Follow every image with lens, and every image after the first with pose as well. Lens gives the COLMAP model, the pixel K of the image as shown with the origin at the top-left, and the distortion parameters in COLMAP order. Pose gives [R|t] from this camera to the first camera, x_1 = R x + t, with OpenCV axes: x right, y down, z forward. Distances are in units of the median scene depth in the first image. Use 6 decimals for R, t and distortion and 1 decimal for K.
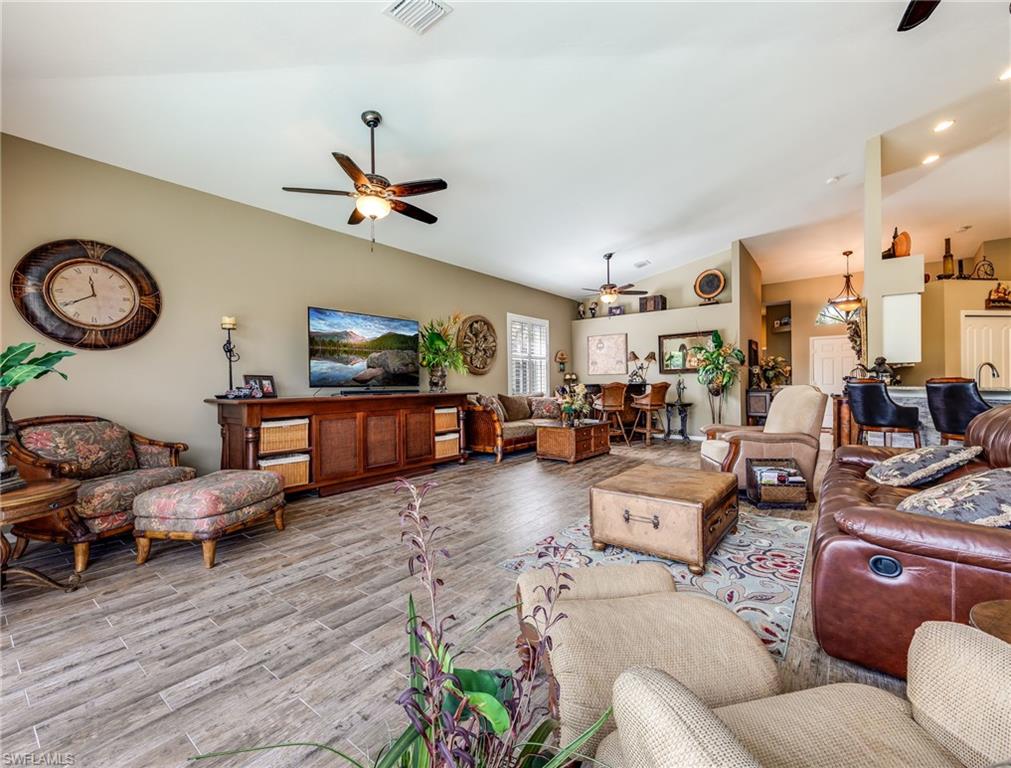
lens RADIAL K [[429.9, 0, 505.5], [0, 429.9, 384.0], [0, 0, 1]] dist [0.000402, -0.000244]
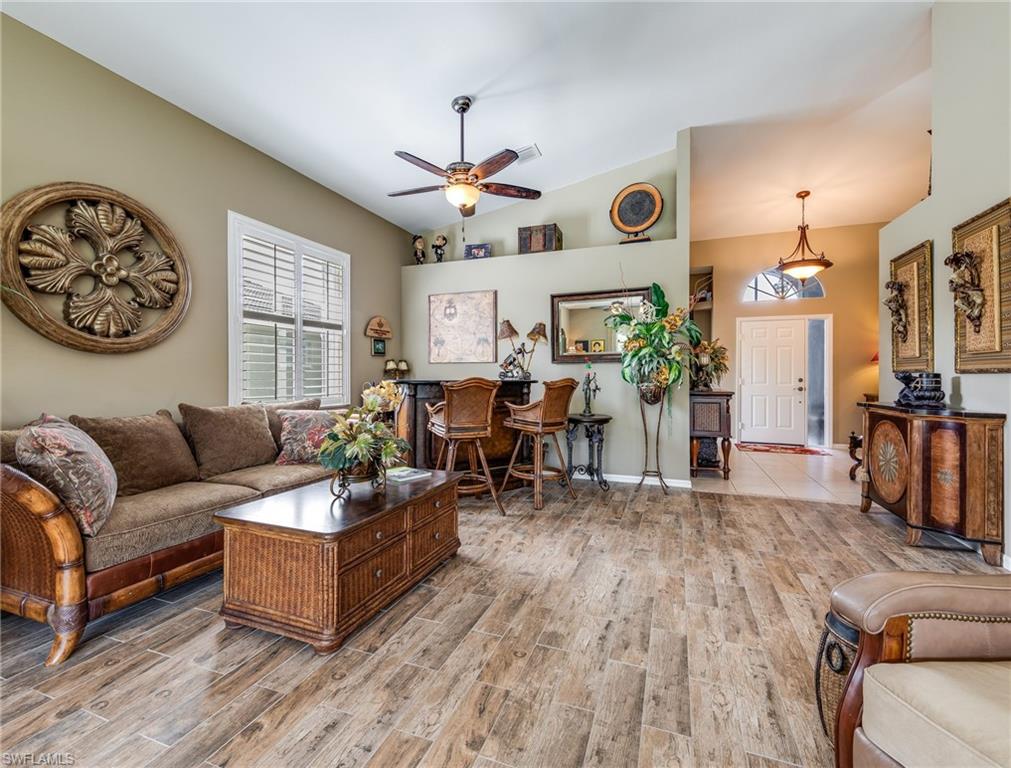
lens RADIAL K [[448.2, 0, 501.1], [0, 448.2, 376.5], [0, 0, 1]] dist [-0.000344, -0.000365]
pose [[0.955014, 0.011467, 0.296340, 0.133380], [-0.011336, 0.999933, -0.002159, -0.004333], [-0.296346, -0.001297, 0.955080, 0.504373]]
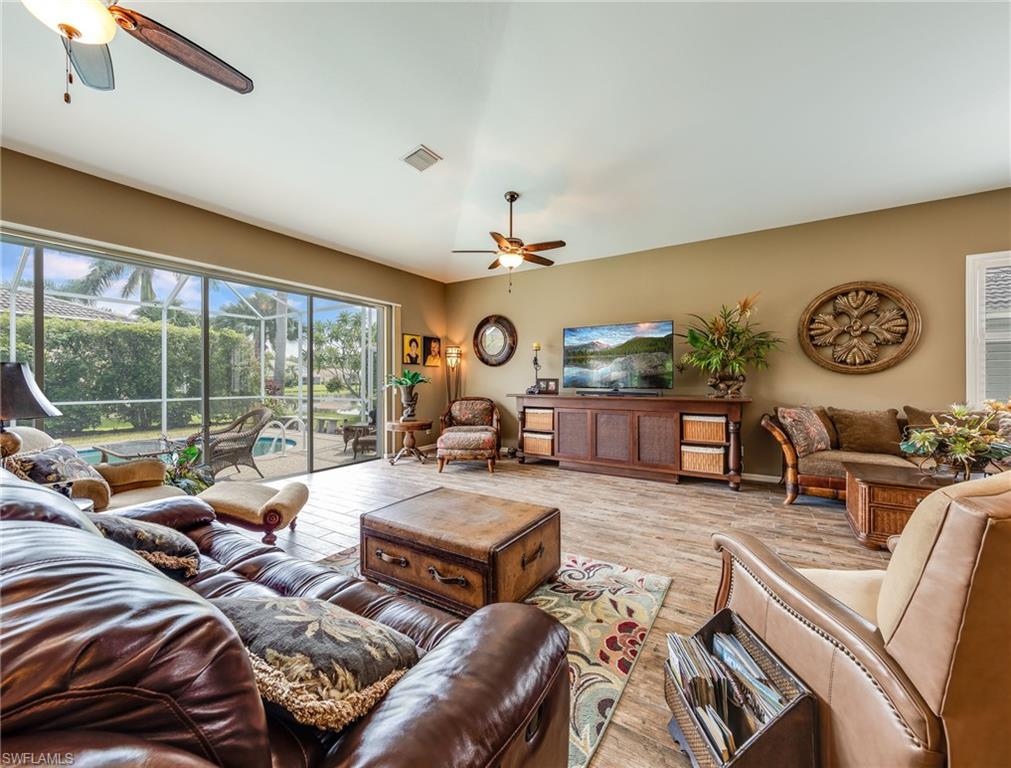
lens RADIAL K [[408.4, 0, 505.5], [0, 408.4, 384.0], [0, 0, 1]] dist [-0.000629, -0.000130]
pose [[0.102565, 0.023722, -0.994443, 0.458525], [-0.001586, 0.999718, 0.023685, -0.018837], [0.994725, -0.000852, 0.102574, 0.385142]]
